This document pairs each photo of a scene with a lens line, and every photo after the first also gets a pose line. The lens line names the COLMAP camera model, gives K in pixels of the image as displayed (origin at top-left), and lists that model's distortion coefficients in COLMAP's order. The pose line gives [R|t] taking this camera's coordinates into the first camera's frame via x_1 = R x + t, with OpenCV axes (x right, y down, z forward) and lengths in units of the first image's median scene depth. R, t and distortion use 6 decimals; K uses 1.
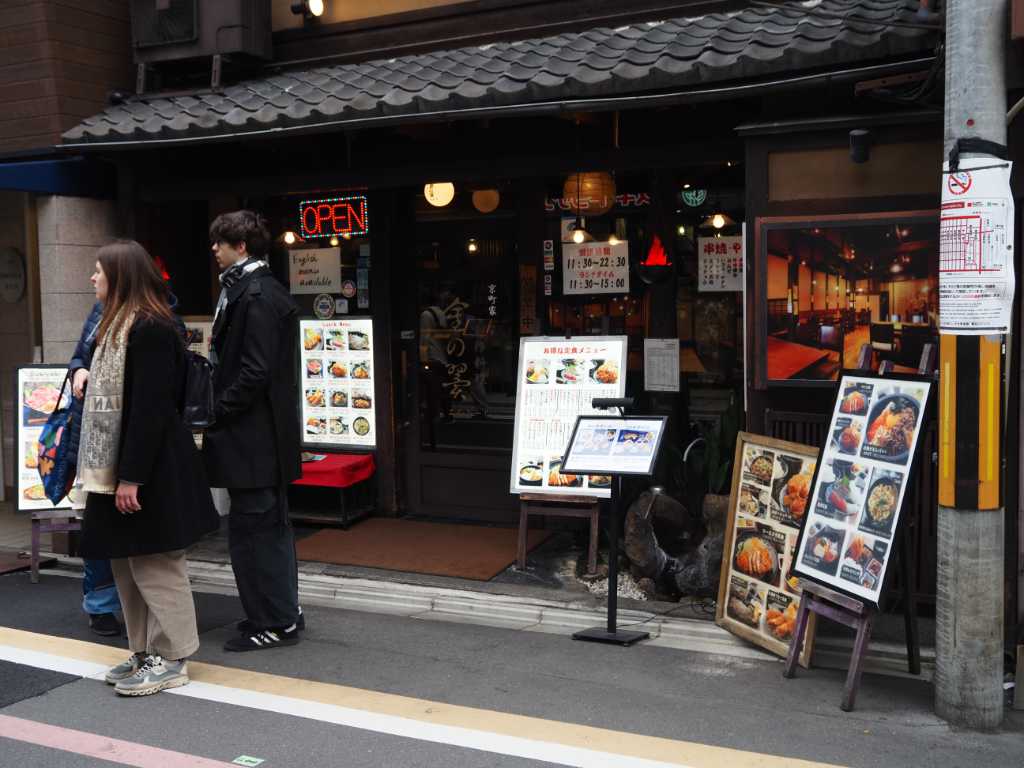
lens RADIAL K [[1128.4, 0, 509.9], [0, 1128.4, 383.8], [0, 0, 1]] dist [0.059437, 0.000000]
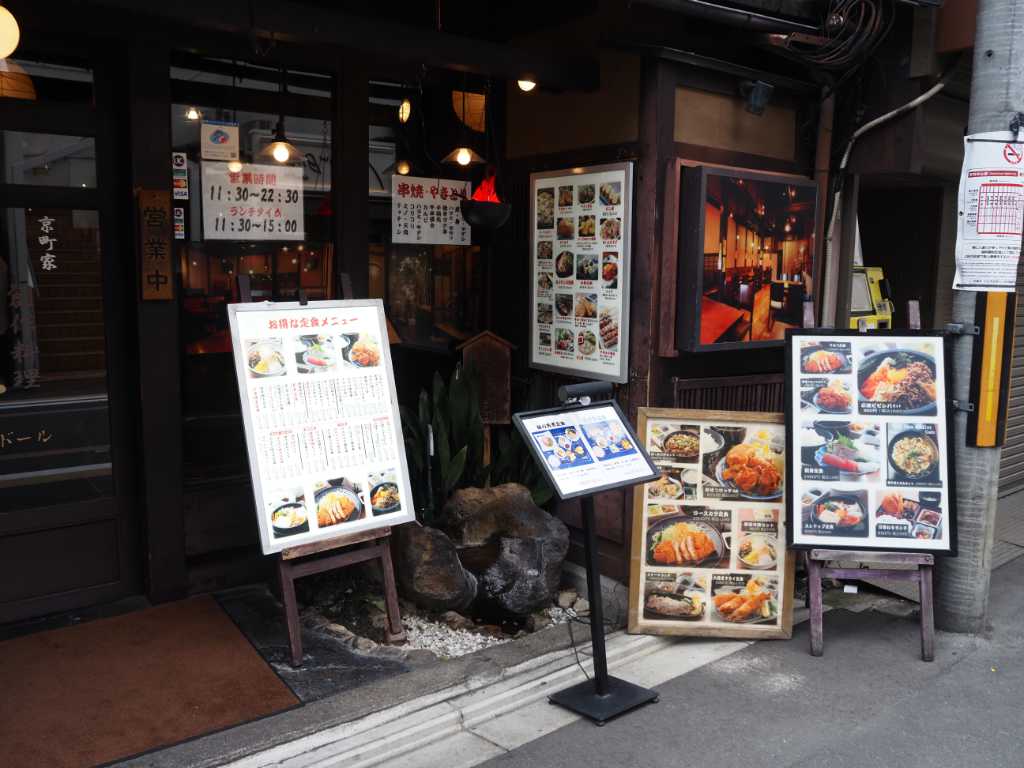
lens RADIAL K [[863.7, 0, 512.8], [0, 863.7, 383.1], [0, 0, 1]] dist [-0.039808, 0.013940]
pose [[0.436374, -0.098861, 0.894318, -0.446868], [0.051371, 0.995062, 0.084932, -0.039041], [-0.898297, 0.008880, 0.439298, 0.839585]]
